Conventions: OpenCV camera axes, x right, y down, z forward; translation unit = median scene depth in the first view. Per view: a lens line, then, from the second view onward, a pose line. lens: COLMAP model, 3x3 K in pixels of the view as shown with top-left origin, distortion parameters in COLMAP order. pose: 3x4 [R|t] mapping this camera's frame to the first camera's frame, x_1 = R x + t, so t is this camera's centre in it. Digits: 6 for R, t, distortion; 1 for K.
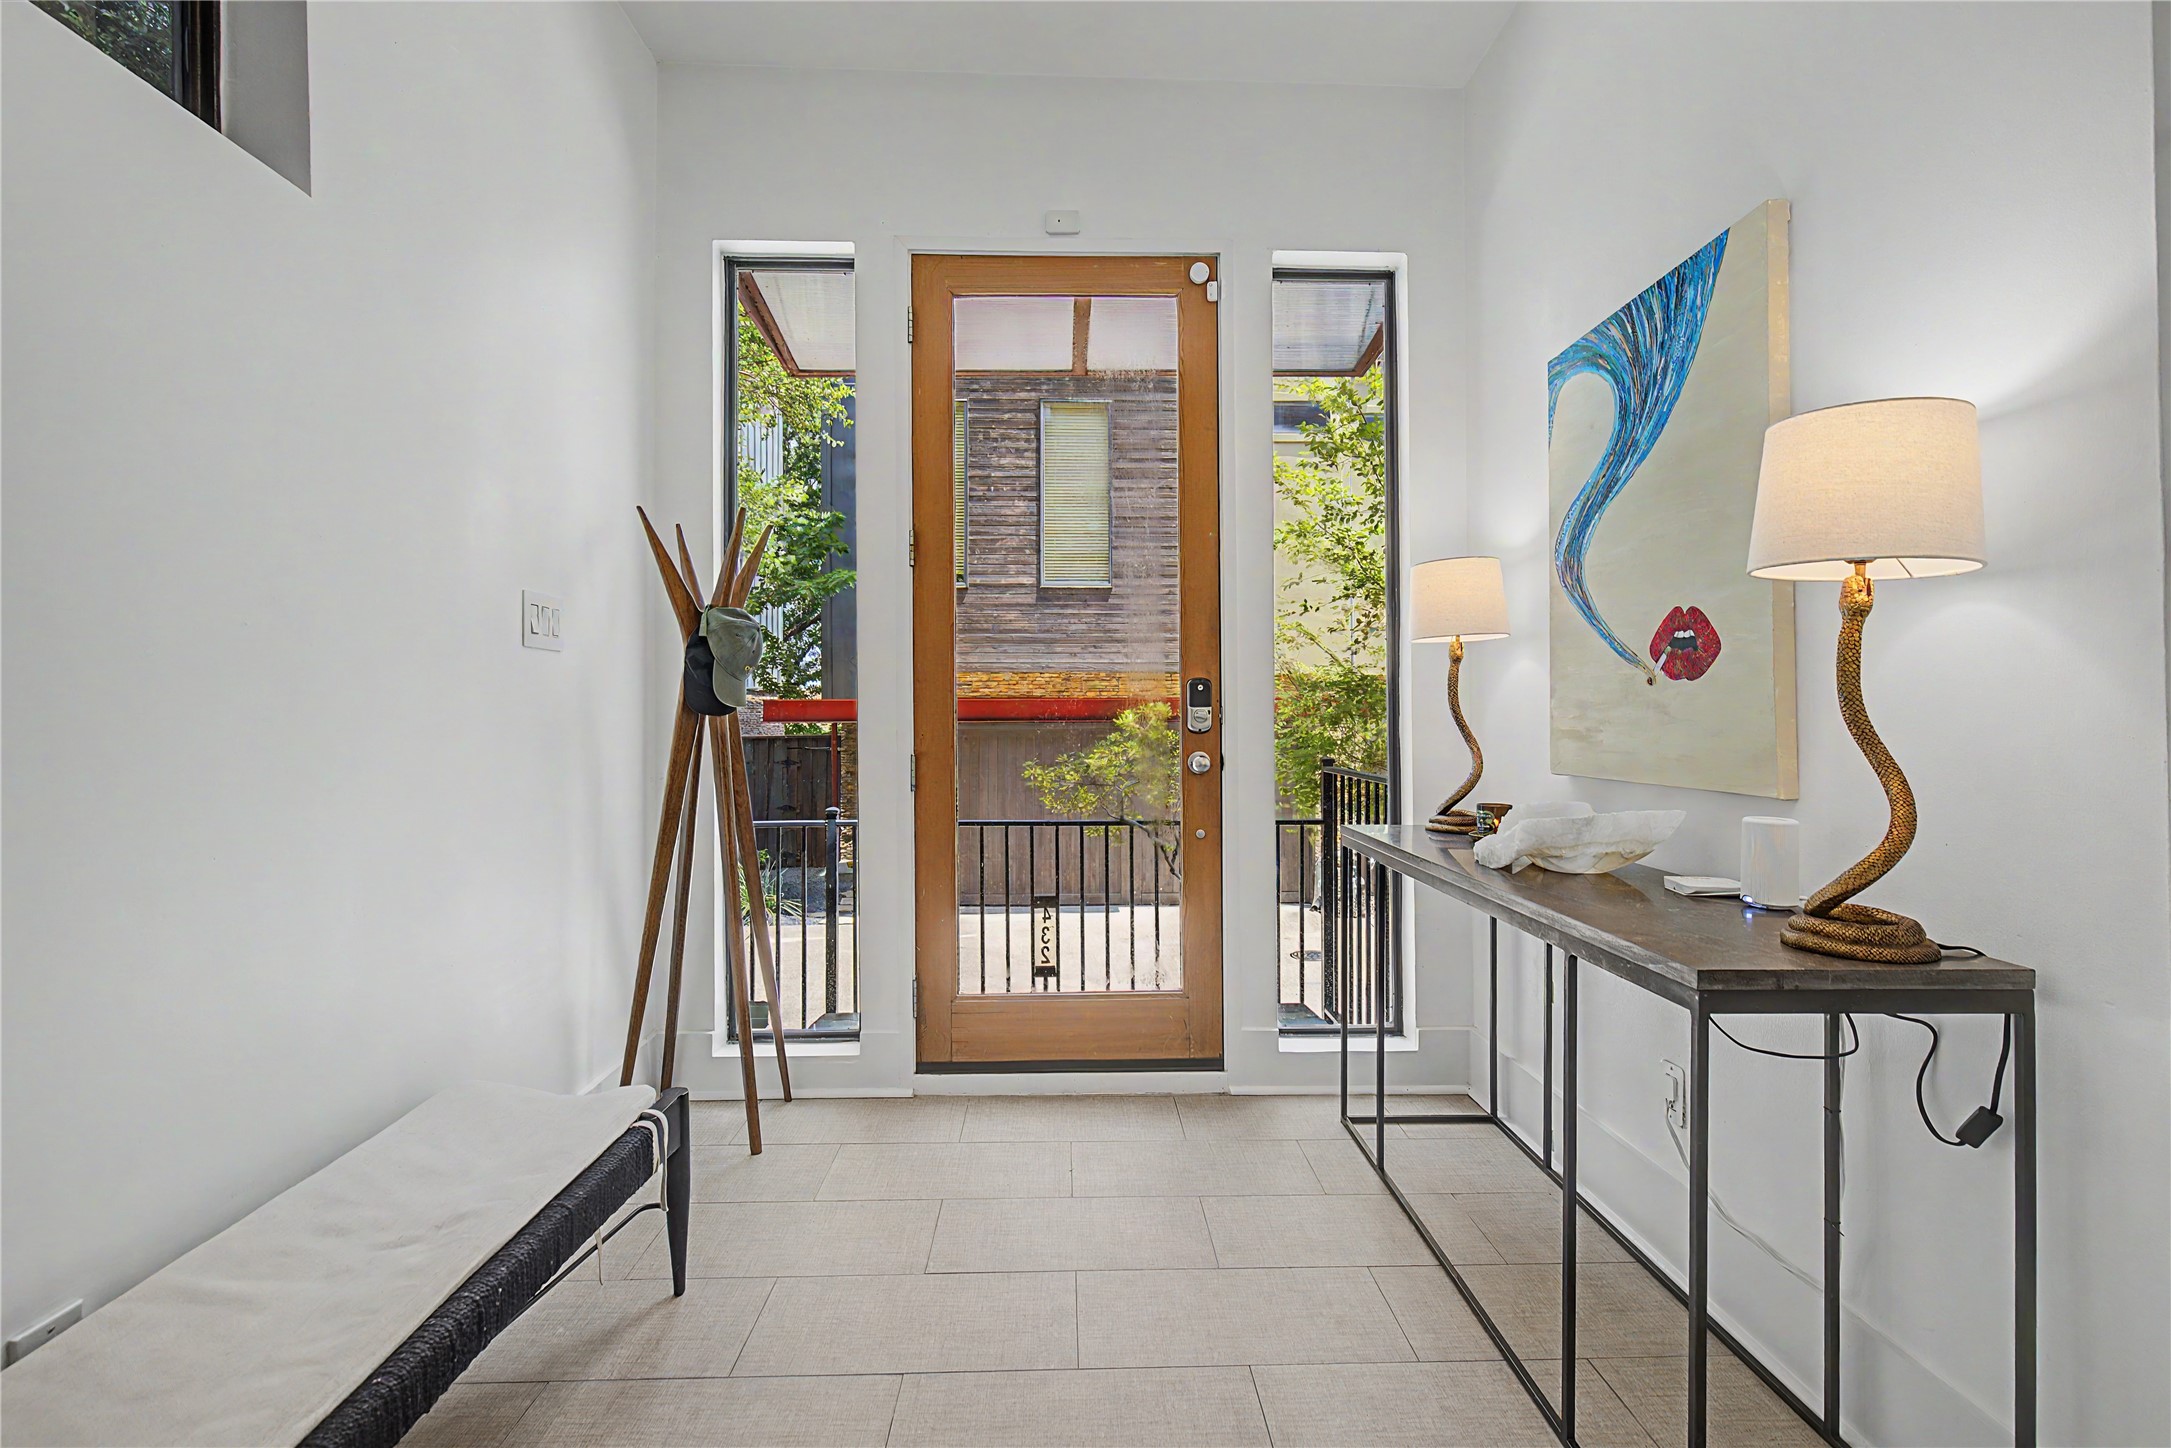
lens RADIAL K [[991.4, 0, 1085.2], [0, 991.4, 692.3], [0, 0, 1]] dist [0.001922, -0.000023]
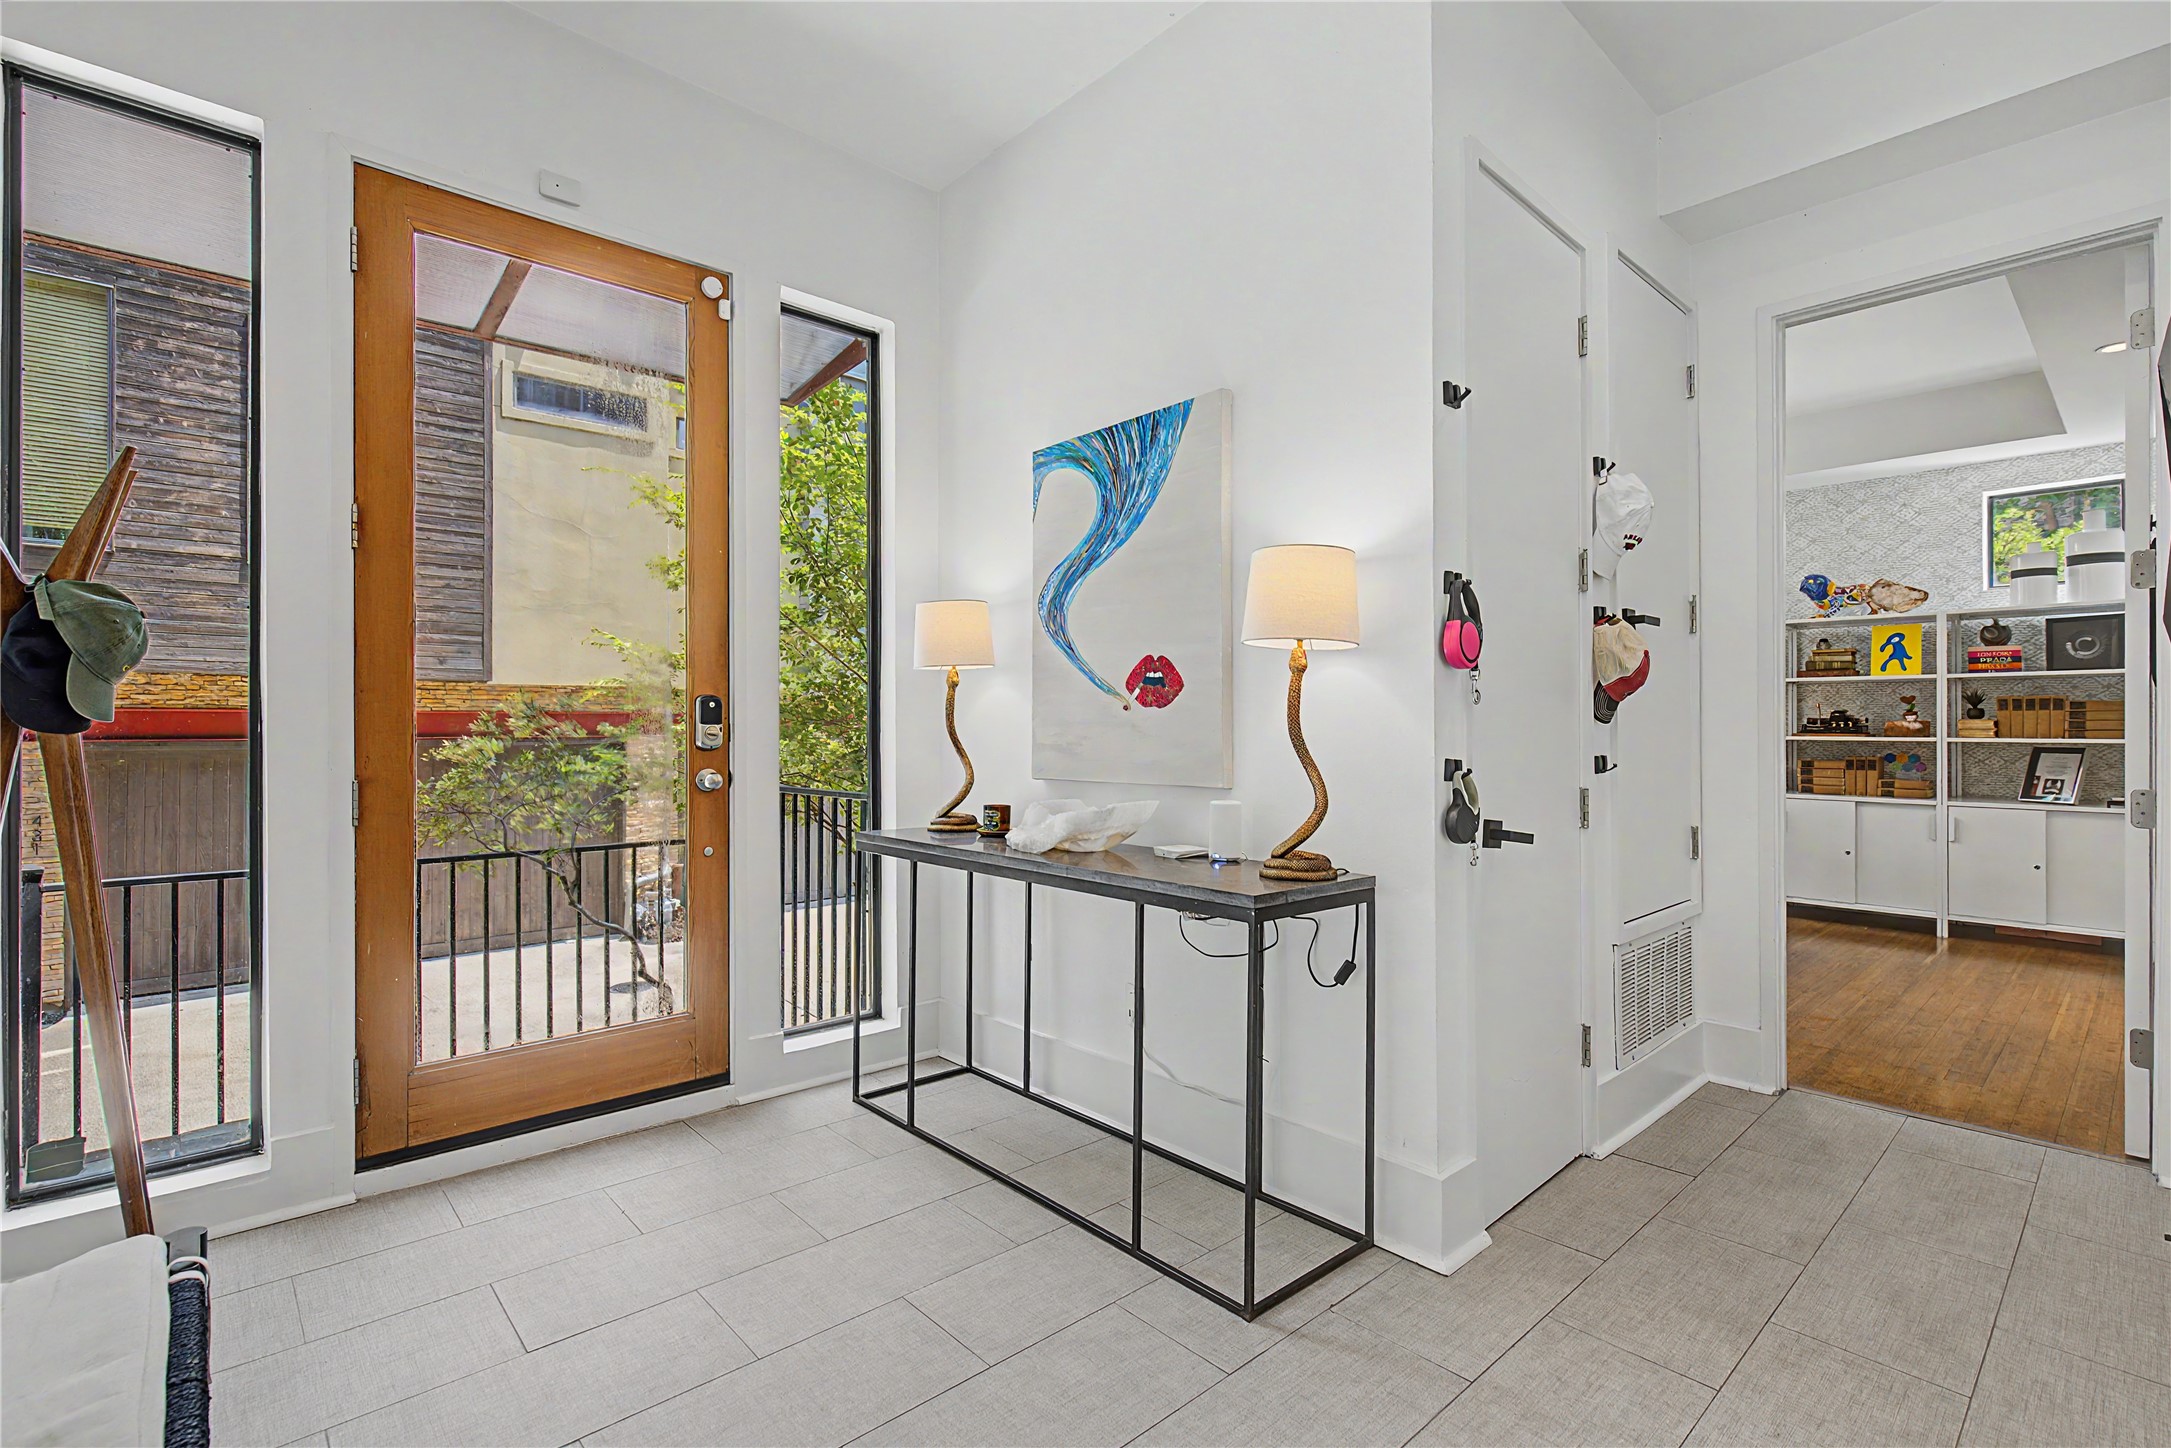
lens RADIAL K [[1005.5, 0, 1088.1], [0, 1005.5, 709.4], [0, 0, 1]] dist [0.000416, 0.000445]
pose [[0.760750, 0.014138, 0.648891, -0.264195], [-0.015105, 0.999878, -0.004076, -0.001734], [-0.648869, -0.006701, 0.760871, -0.015145]]
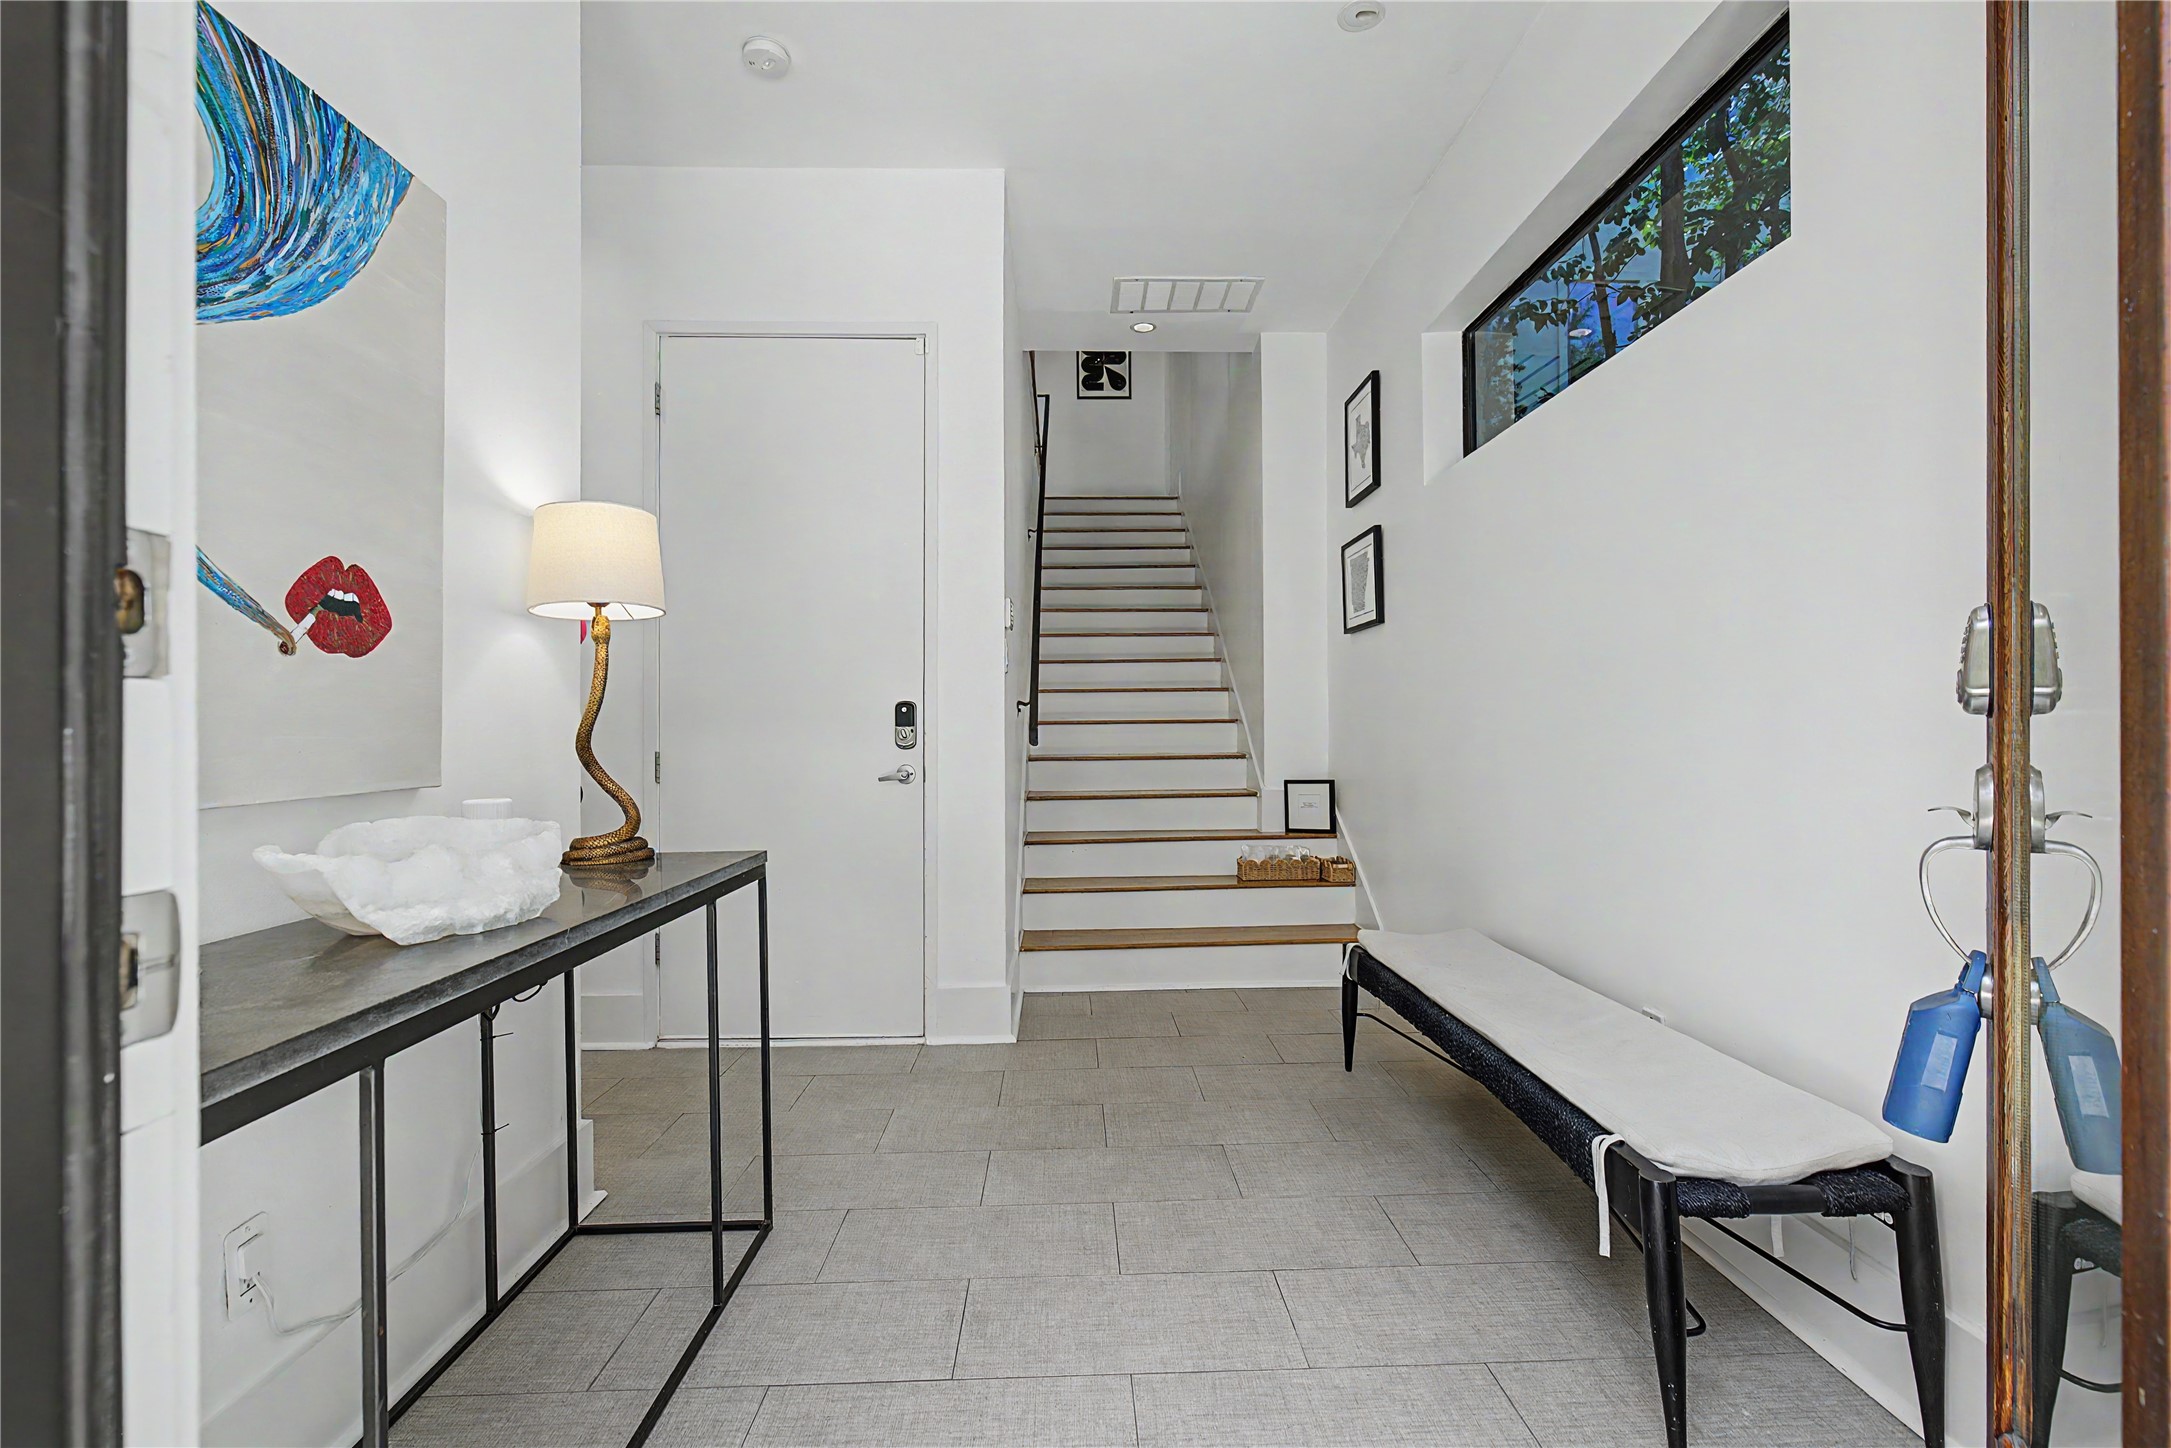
lens RADIAL K [[1005.5, 0, 1088.1], [0, 1005.5, 709.4], [0, 0, 1]] dist [0.000416, 0.000445]
pose [[-0.999949, 0.009594, 0.003039, 0.014880], [0.009441, 0.998846, -0.047098, 0.048786], [-0.003488, -0.047067, -0.998886, 1.202015]]
